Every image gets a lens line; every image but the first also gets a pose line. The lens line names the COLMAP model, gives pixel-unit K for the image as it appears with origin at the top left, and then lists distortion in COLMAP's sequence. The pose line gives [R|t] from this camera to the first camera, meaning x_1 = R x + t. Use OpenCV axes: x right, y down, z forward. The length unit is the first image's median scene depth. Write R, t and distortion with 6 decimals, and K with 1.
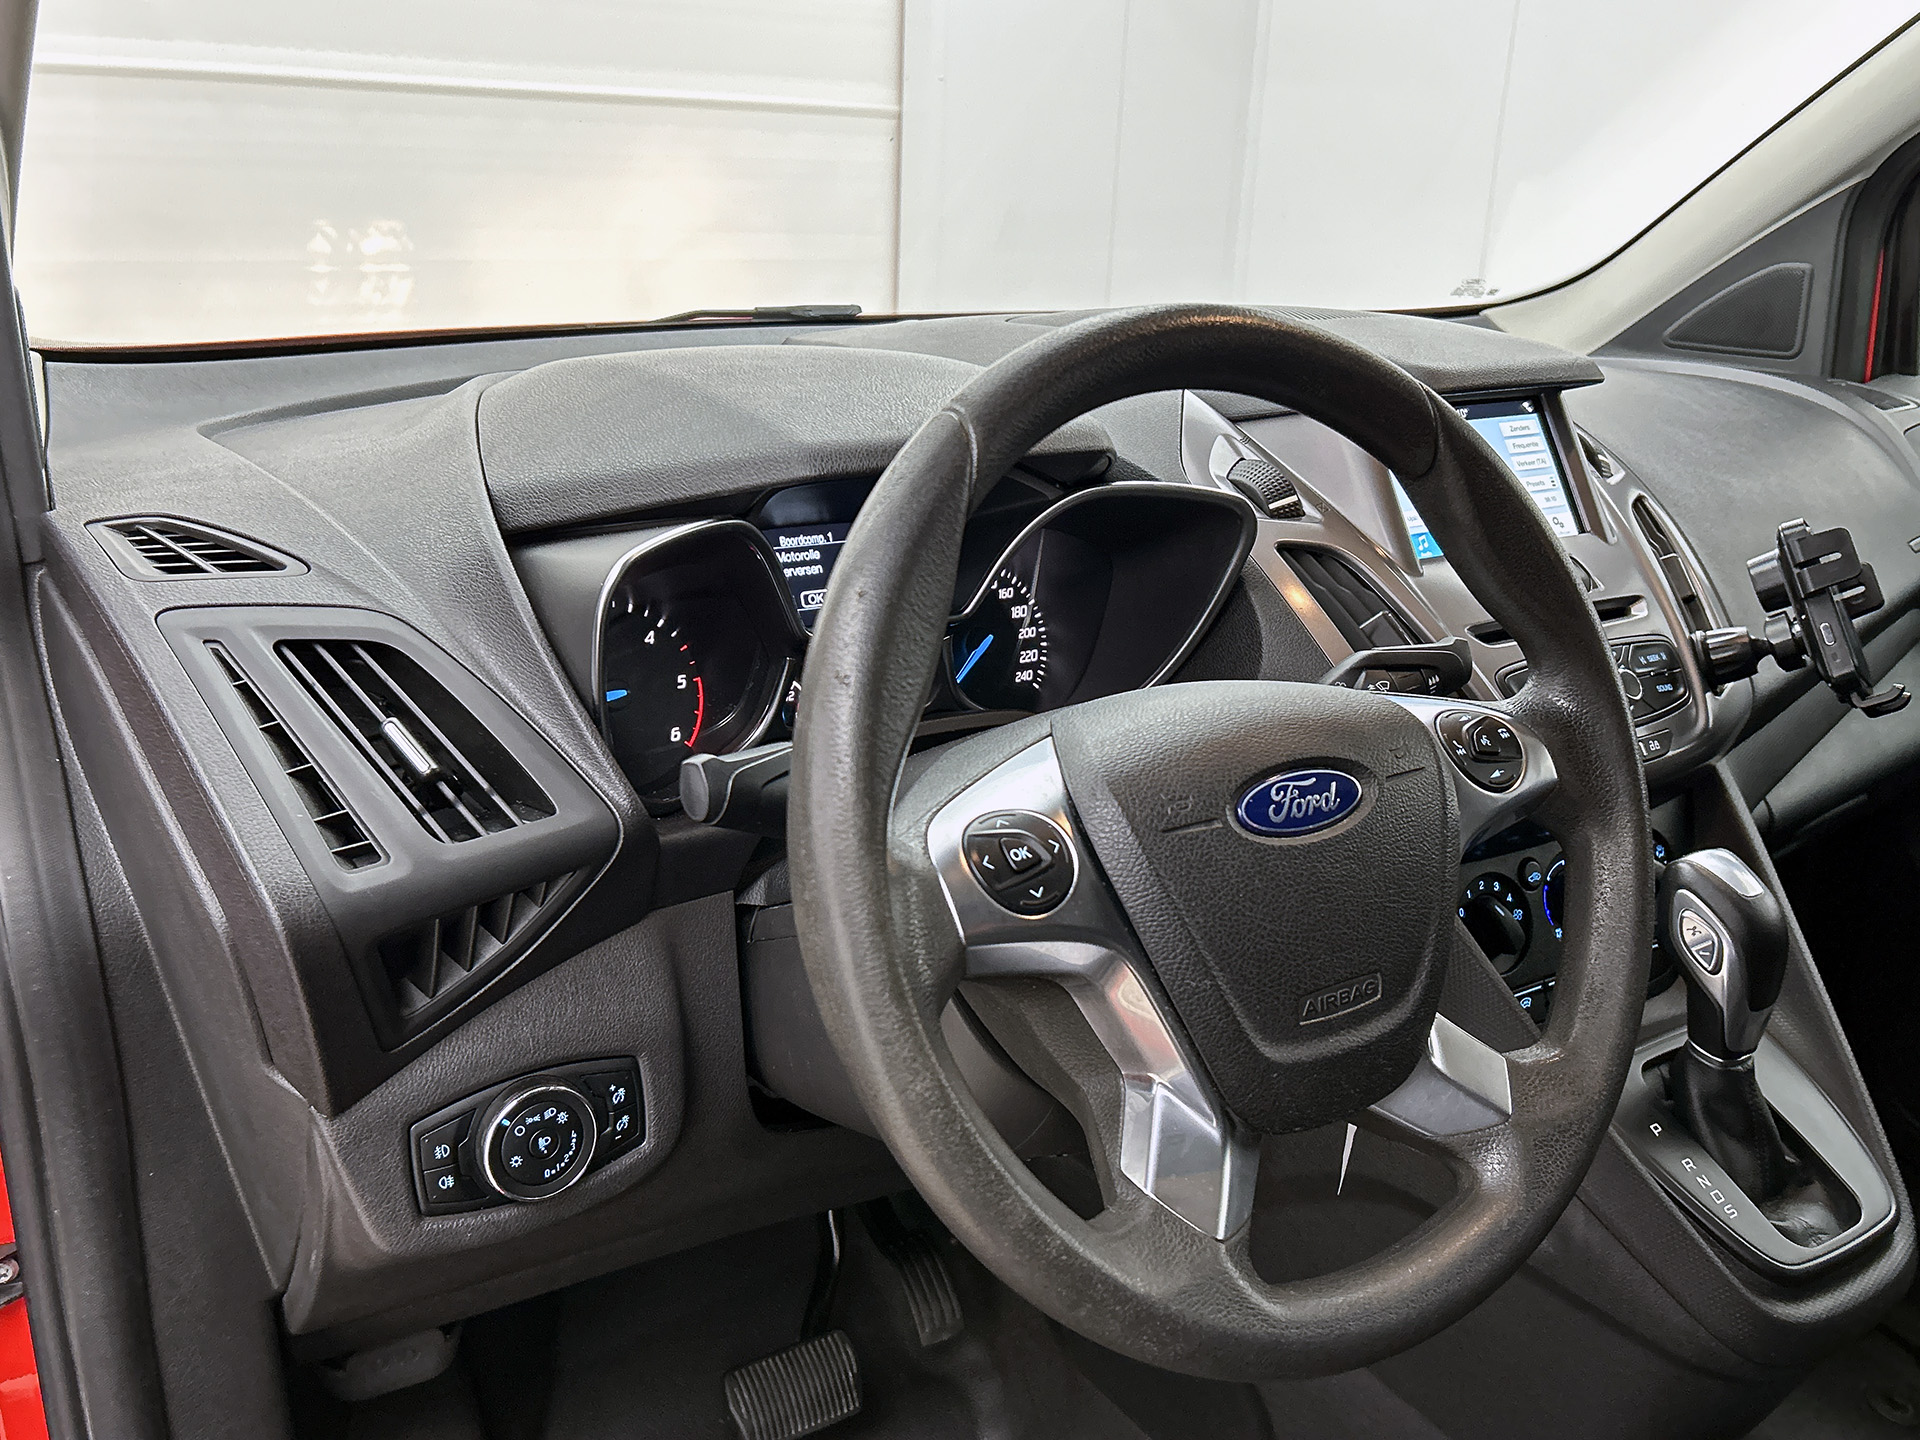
lens RADIAL K [[1649.2, 0, 960.0], [0, 1649.2, 720.0], [0, 0, 1]] dist [0.075510, -0.126425]
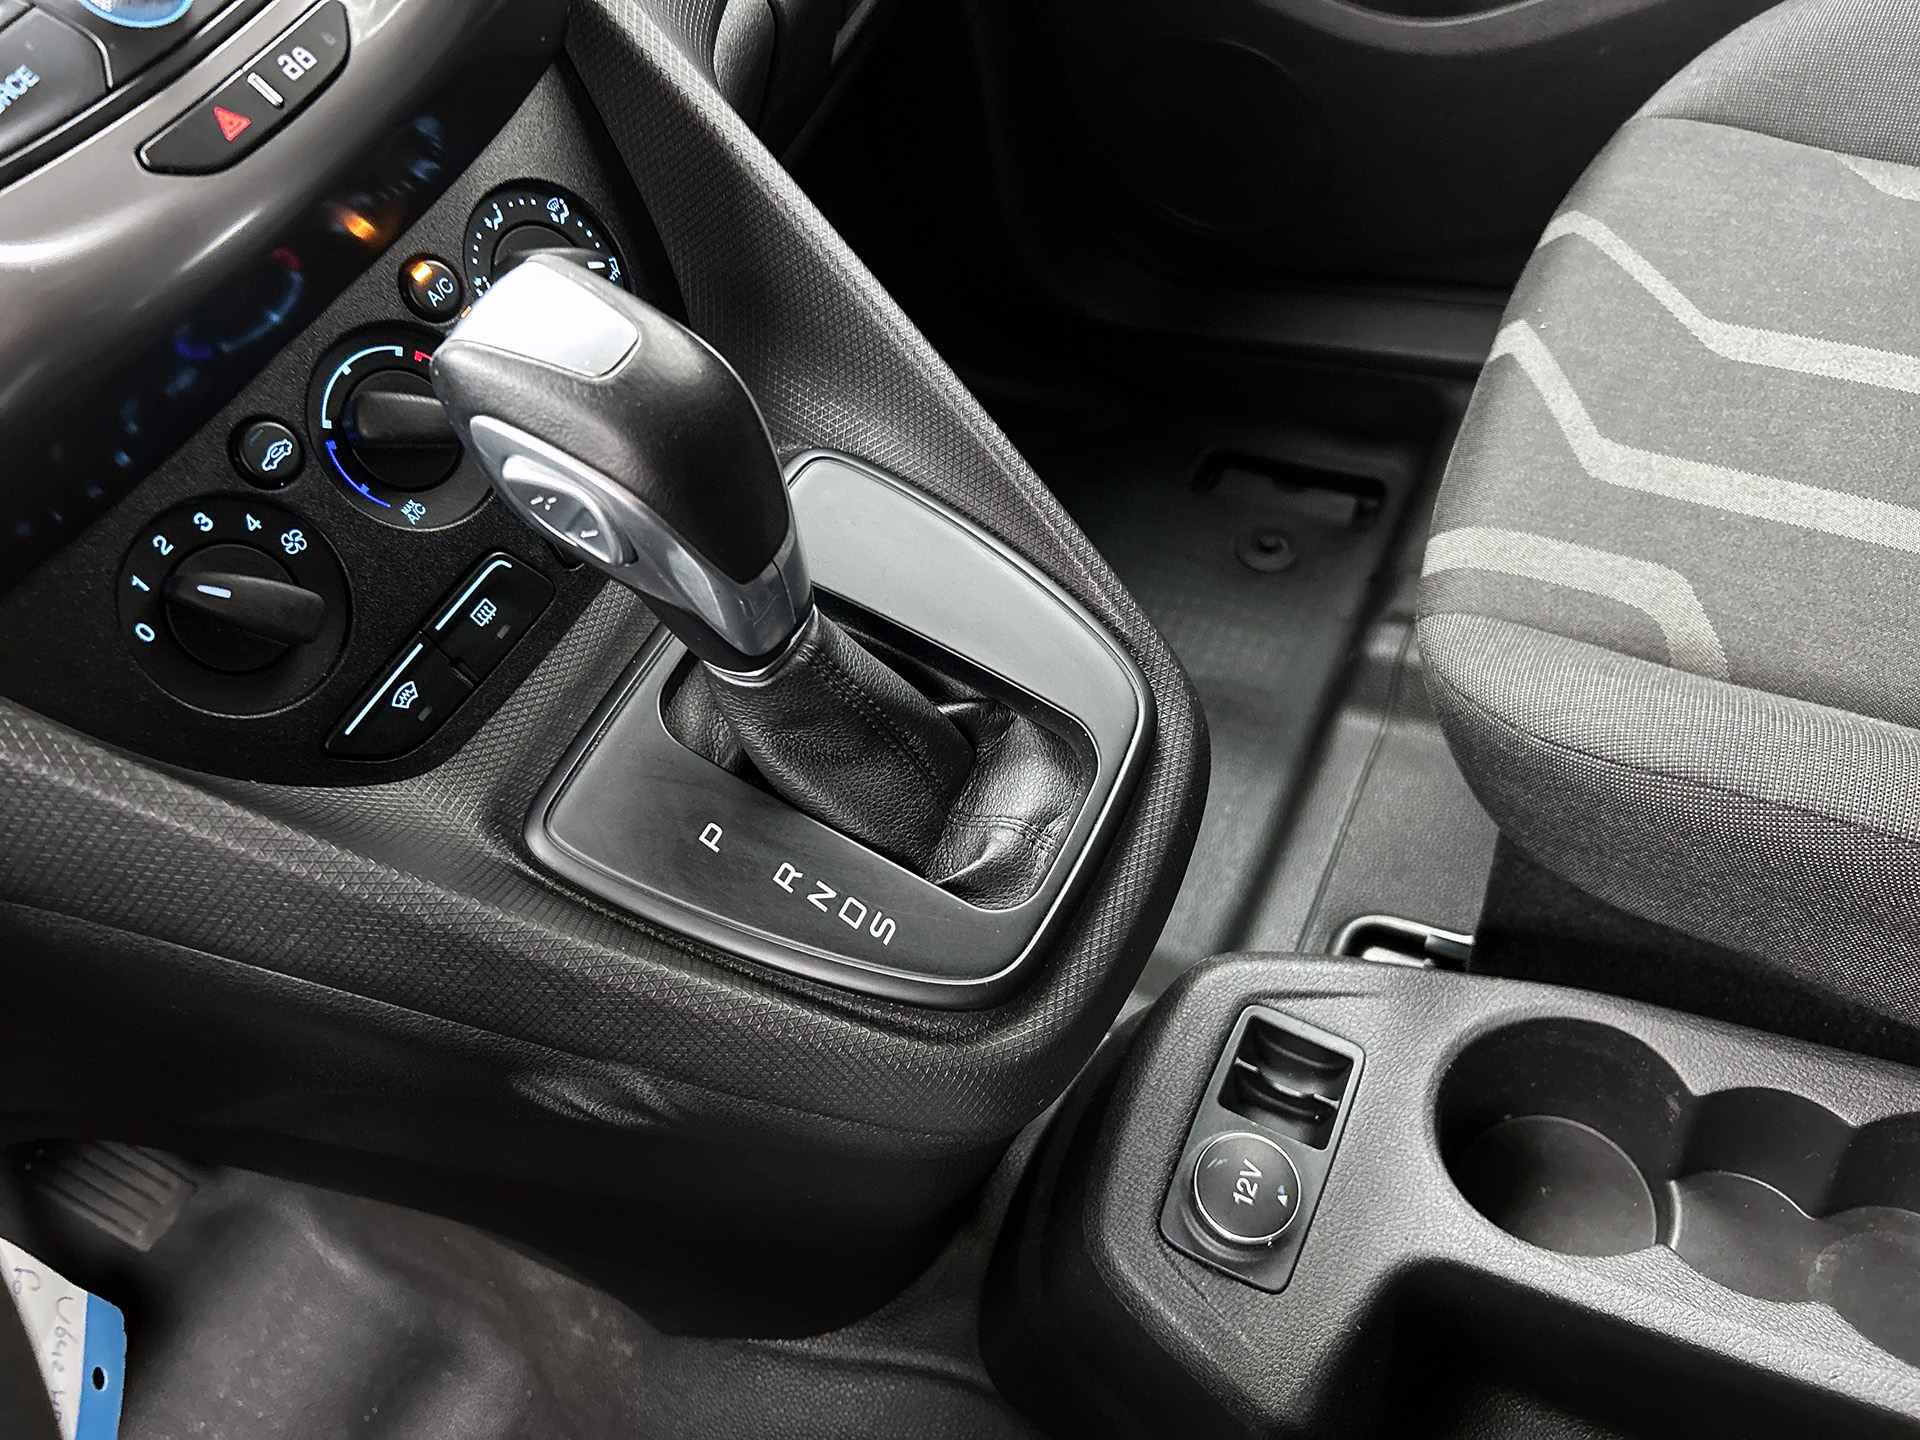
lens RADIAL K [[1448.5, 0, 950.9], [0, 1448.5, 711.4], [0, 0, 1]] dist [0.008612, 0.002820]
pose [[0.841967, -0.524011, 0.128468, 0.442540], [0.389000, 0.754593, 0.528458, 0.009786], [-0.373859, -0.394971, 0.839183, 0.610111]]
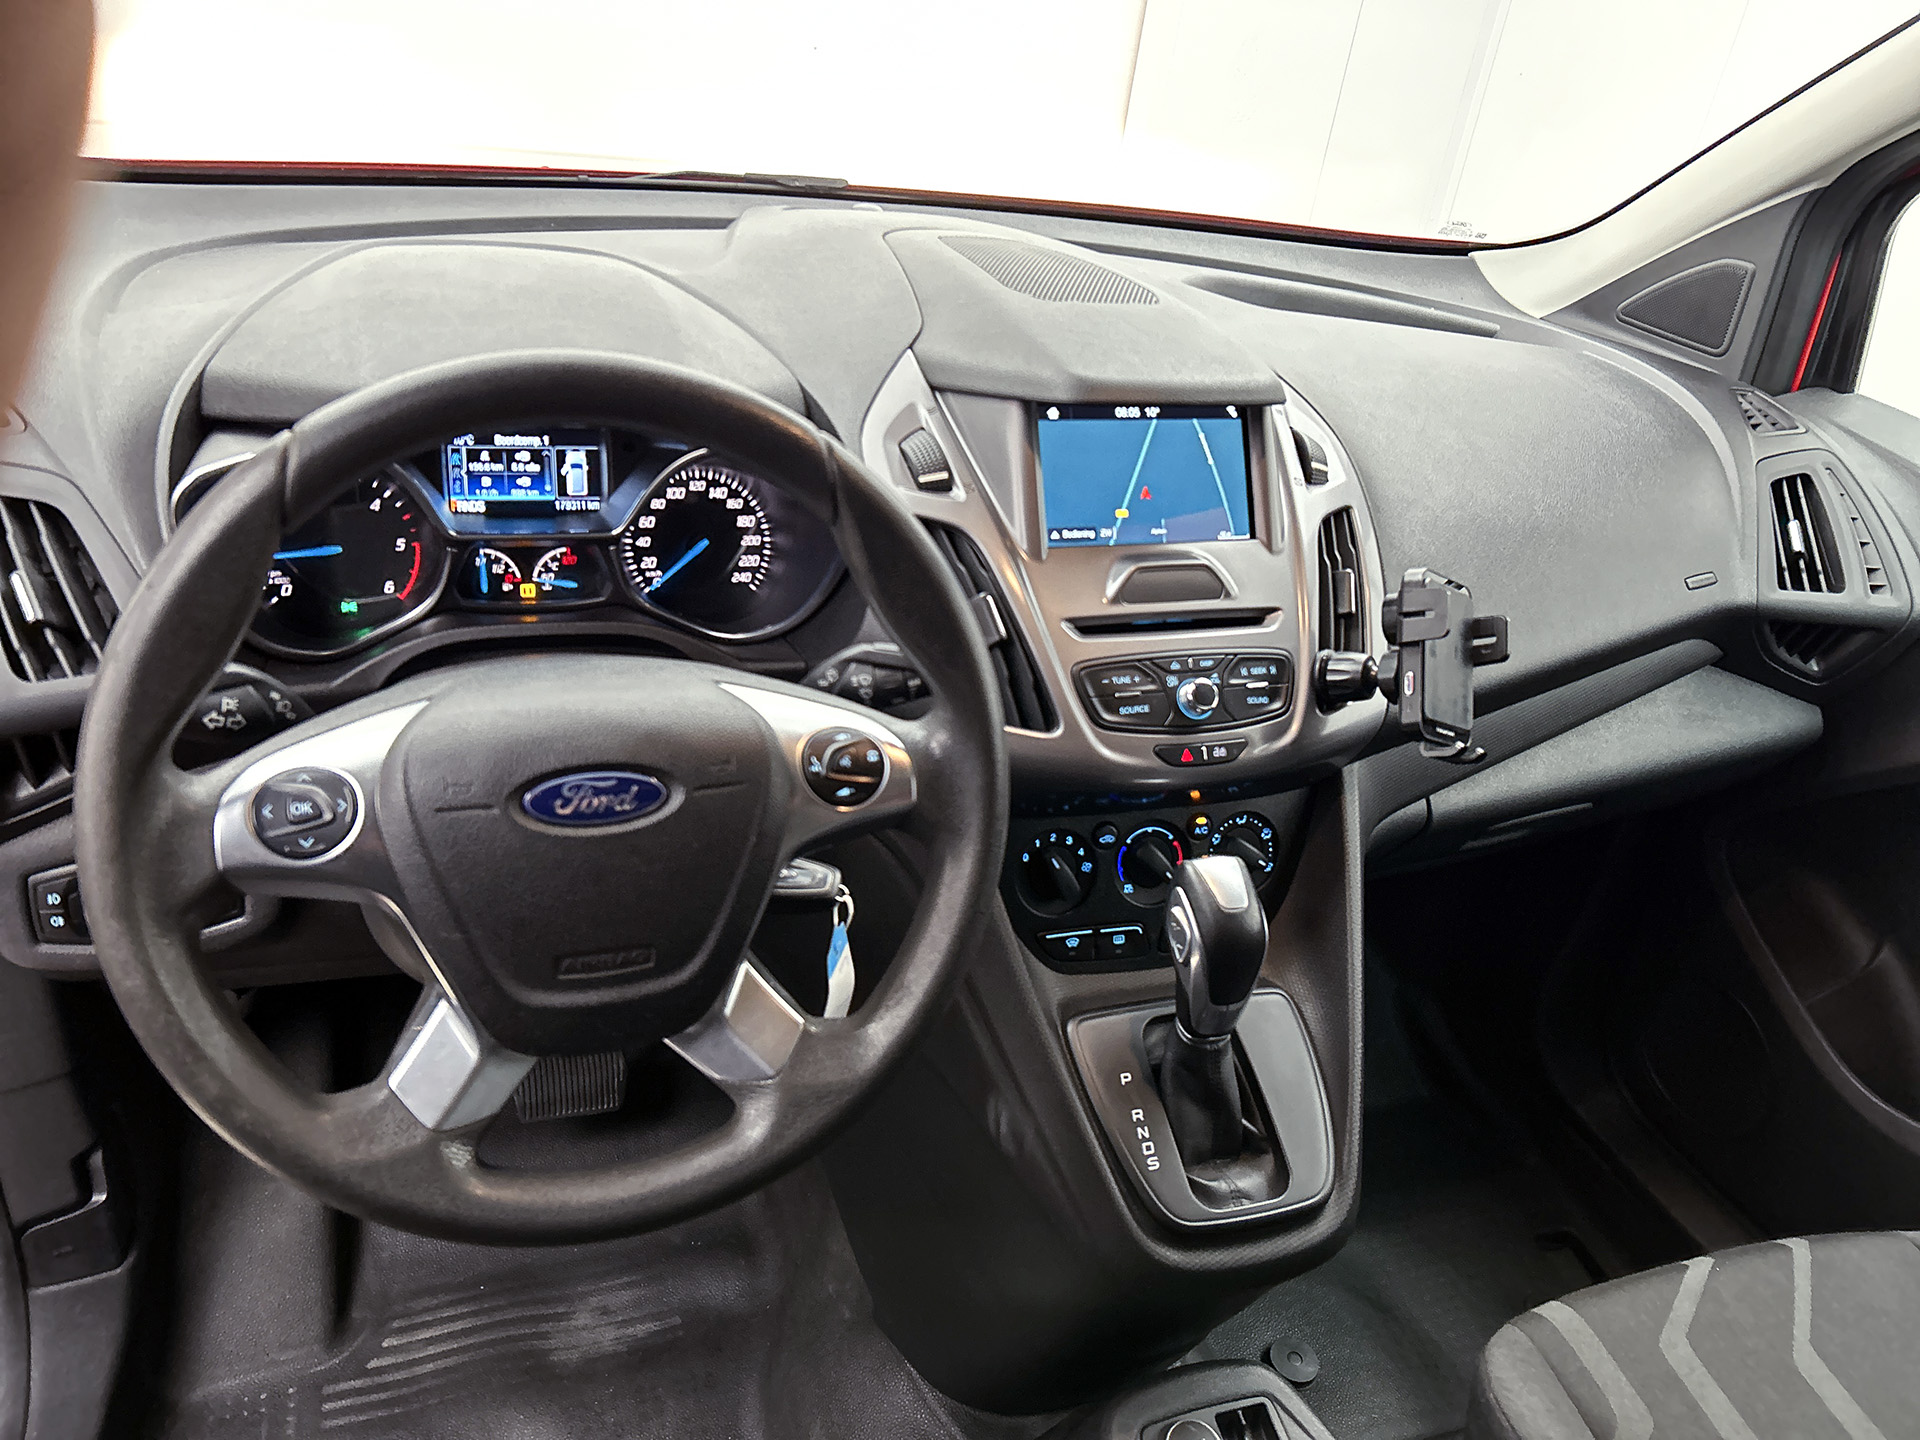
lens RADIAL K [[1441.7, 0, 968.3], [0, 1441.7, 715.8], [0, 0, 1]] dist [0.081542, -0.164826]
pose [[0.965083, 0.198321, -0.171123, 0.434708], [-0.164365, 0.967153, 0.193903, -0.175406], [0.203957, -0.159006, 0.965981, 0.040744]]
